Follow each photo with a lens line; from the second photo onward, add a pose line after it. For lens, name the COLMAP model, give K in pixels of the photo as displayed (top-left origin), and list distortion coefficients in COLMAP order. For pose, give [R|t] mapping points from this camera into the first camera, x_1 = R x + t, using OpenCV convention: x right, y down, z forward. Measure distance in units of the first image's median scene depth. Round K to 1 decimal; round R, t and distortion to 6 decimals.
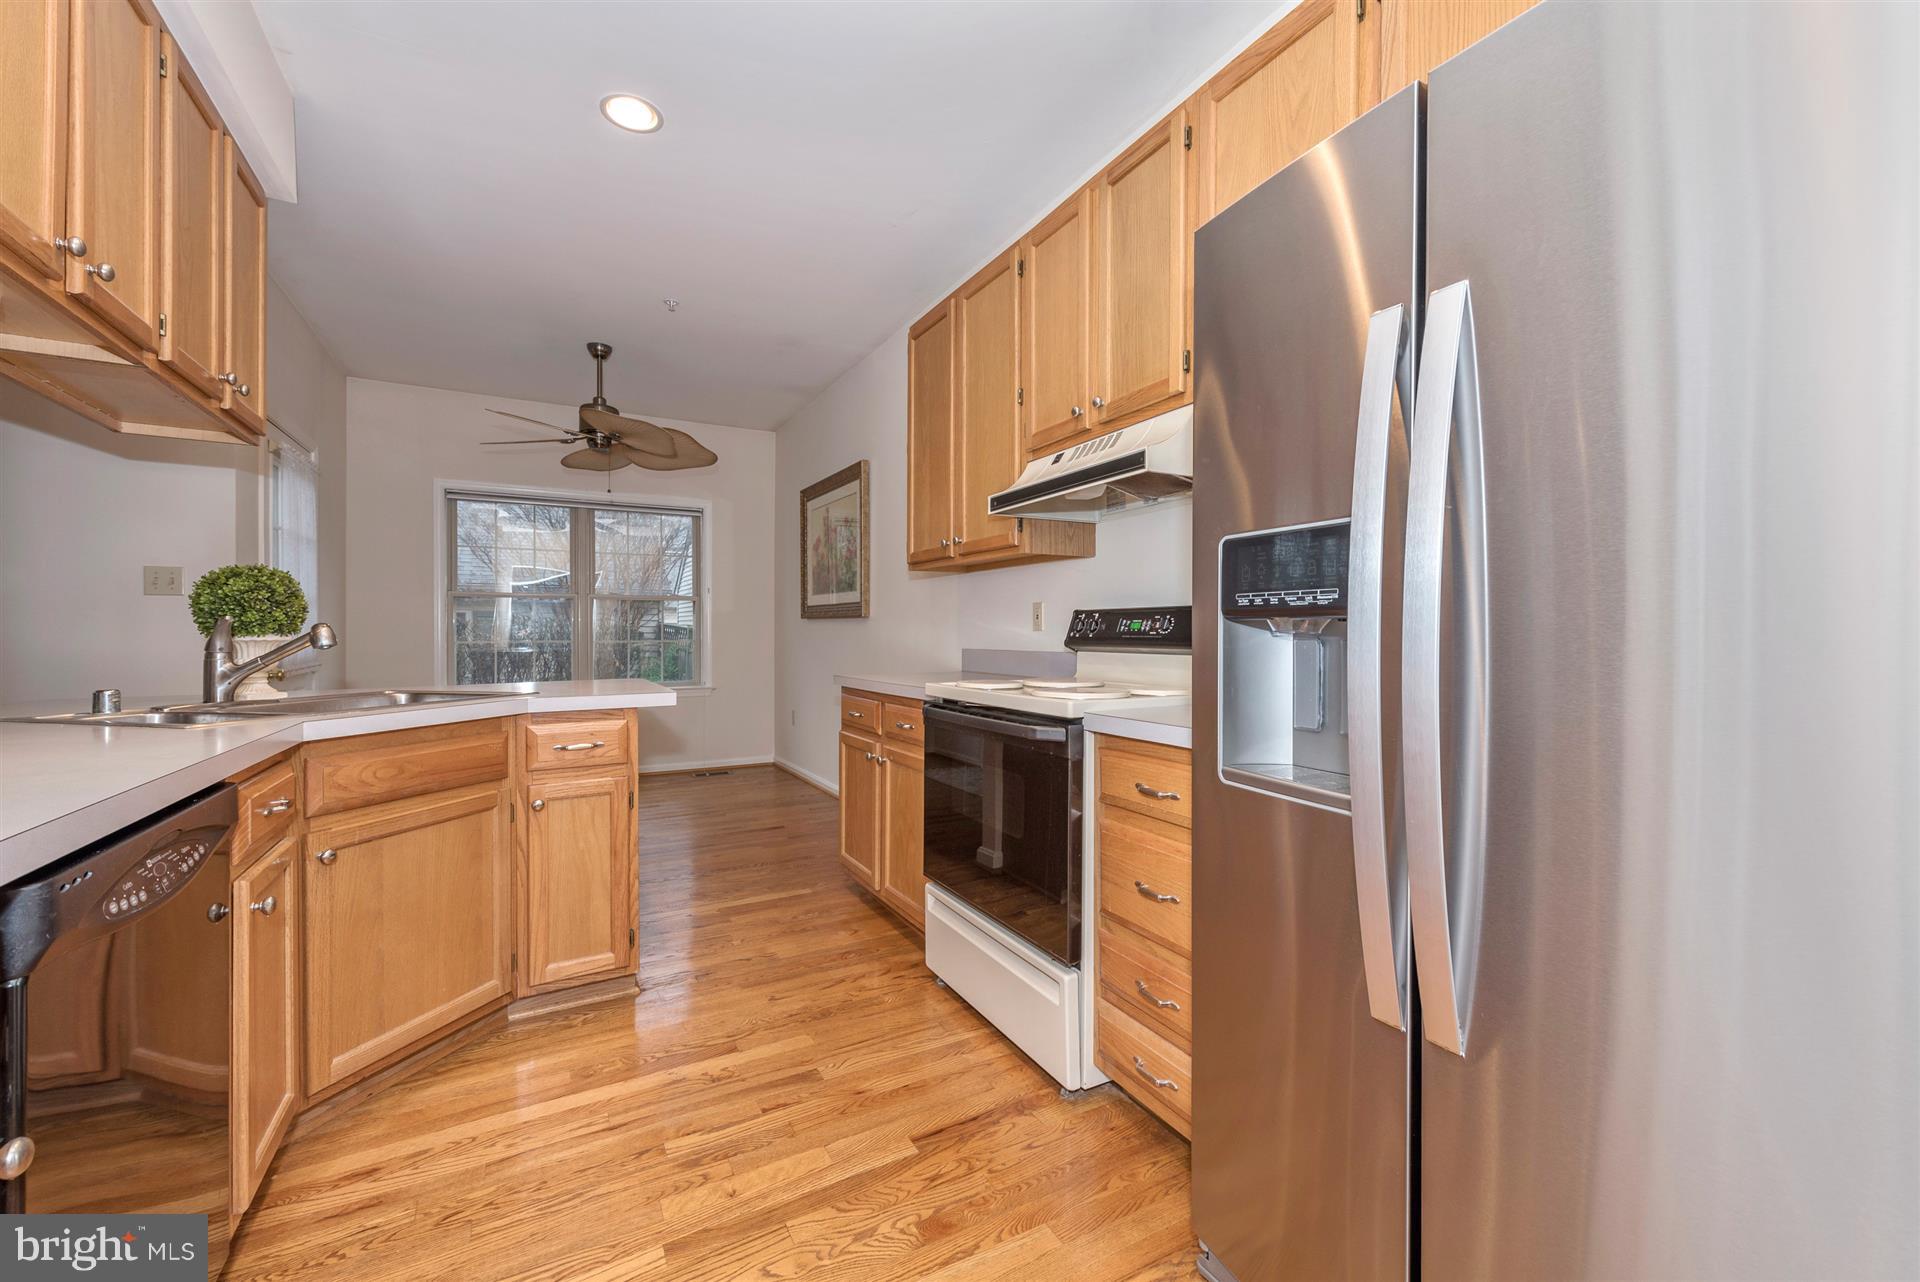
lens RADIAL K [[767.0, 0, 956.9], [0, 767.0, 651.8], [0, 0, 1]] dist [0.000099, -0.000446]
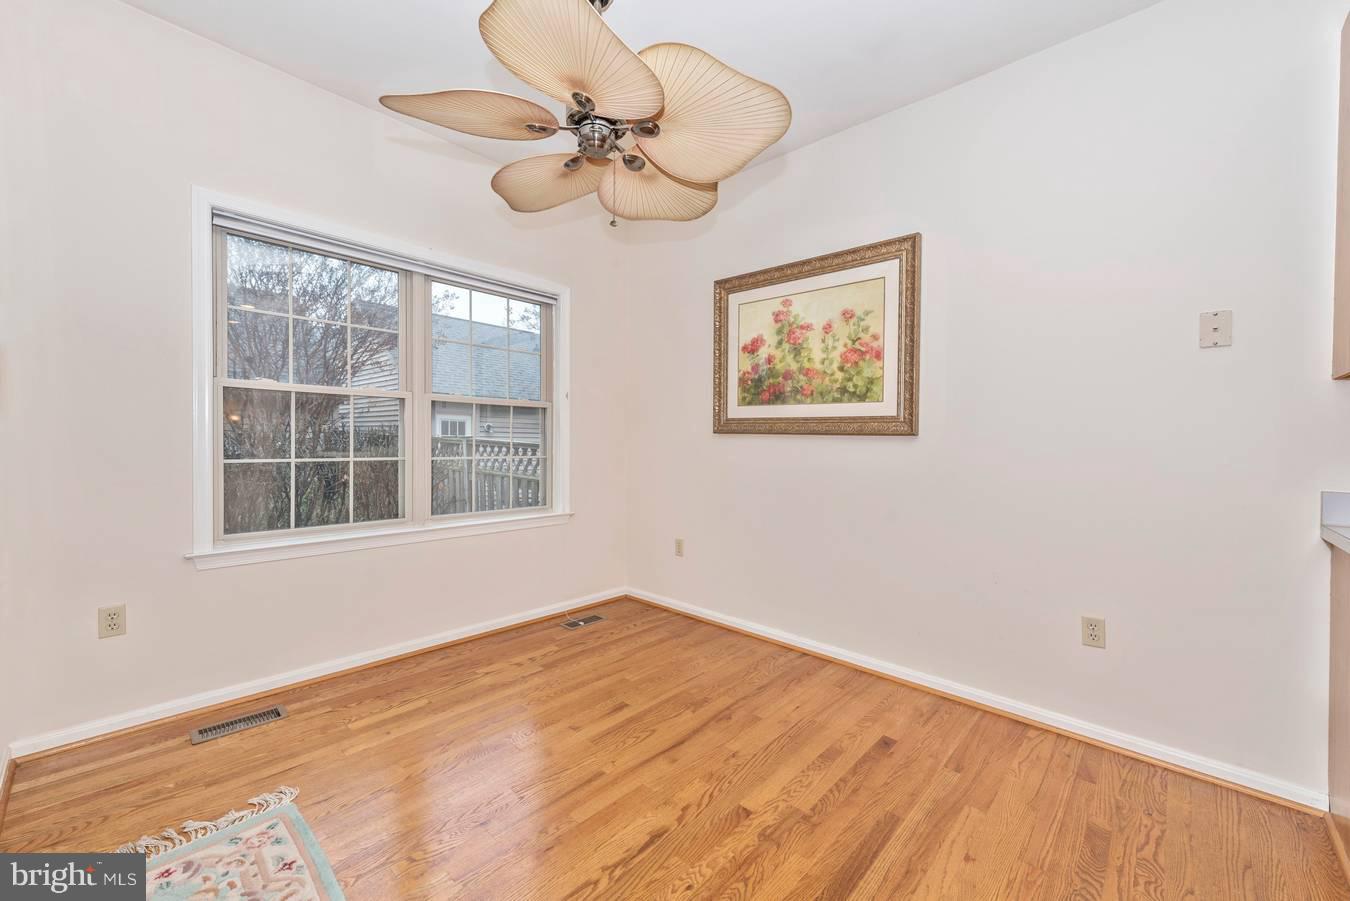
lens RADIAL K [[539.3, 0, 677.1], [0, 539.3, 446.5], [0, 0, 1]] dist [0.000099, -0.000446]
pose [[0.940074, 0.008913, 0.340854, -0.446308], [-0.002977, 0.999835, -0.017935, -0.019970], [-0.340958, 0.015845, 0.939945, 0.473768]]
